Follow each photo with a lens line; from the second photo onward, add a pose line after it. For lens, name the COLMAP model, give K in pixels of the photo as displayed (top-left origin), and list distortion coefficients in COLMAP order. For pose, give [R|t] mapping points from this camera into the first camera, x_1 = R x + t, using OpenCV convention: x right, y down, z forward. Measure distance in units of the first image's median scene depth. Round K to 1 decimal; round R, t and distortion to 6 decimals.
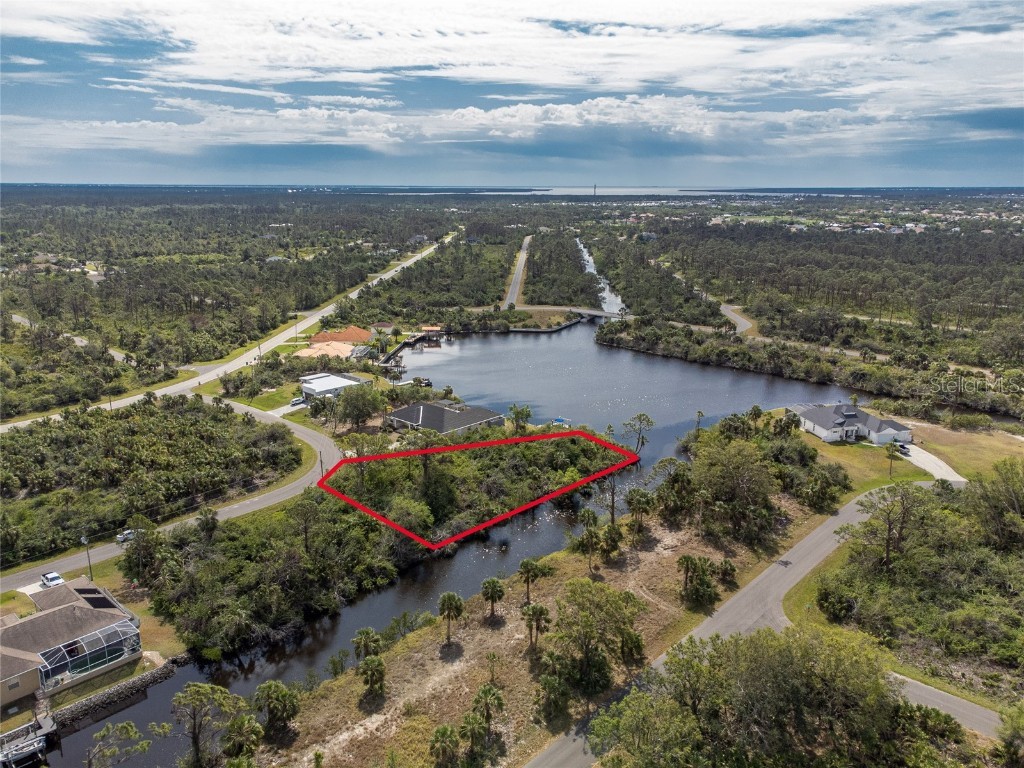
lens RADIAL K [[752.7, 0, 515.4], [0, 752.7, 385.4], [0, 0, 1]] dist [-0.001327, 0.044251]
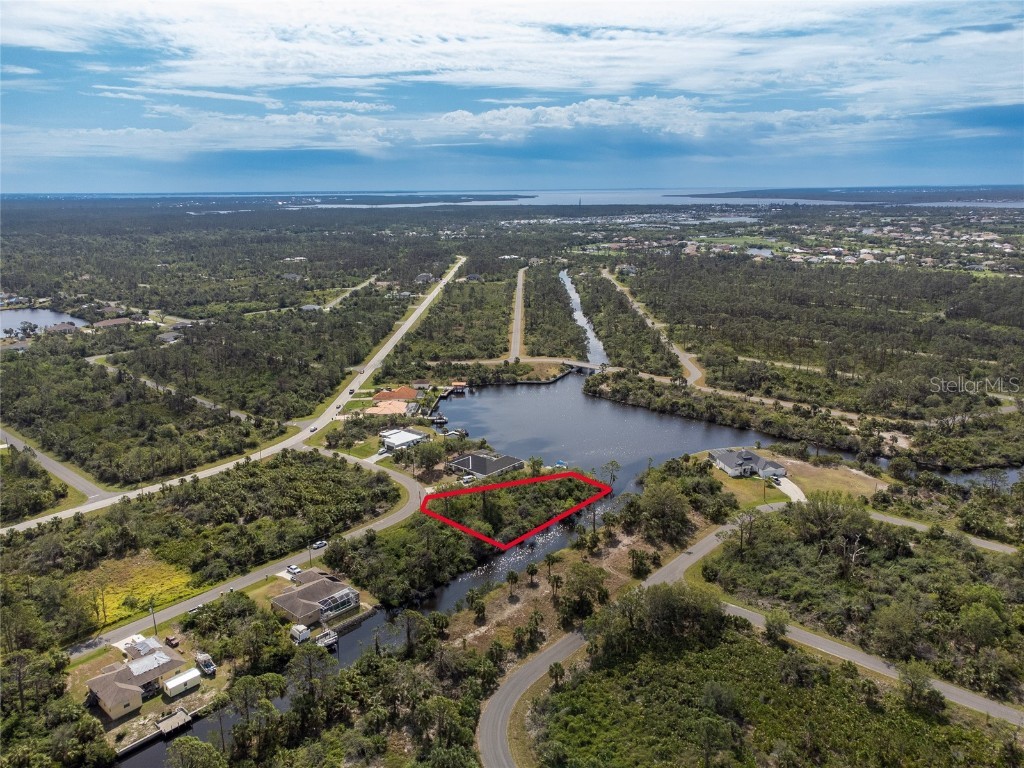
lens RADIAL K [[748.2, 0, 512.2], [0, 748.2, 382.7], [0, 0, 1]] dist [0.040817, -0.000518]
pose [[0.999787, -0.017751, 0.010529, -0.057037], [0.017819, 0.999821, -0.006332, -0.120248], [-0.010414, 0.006519, 0.999925, -0.571869]]
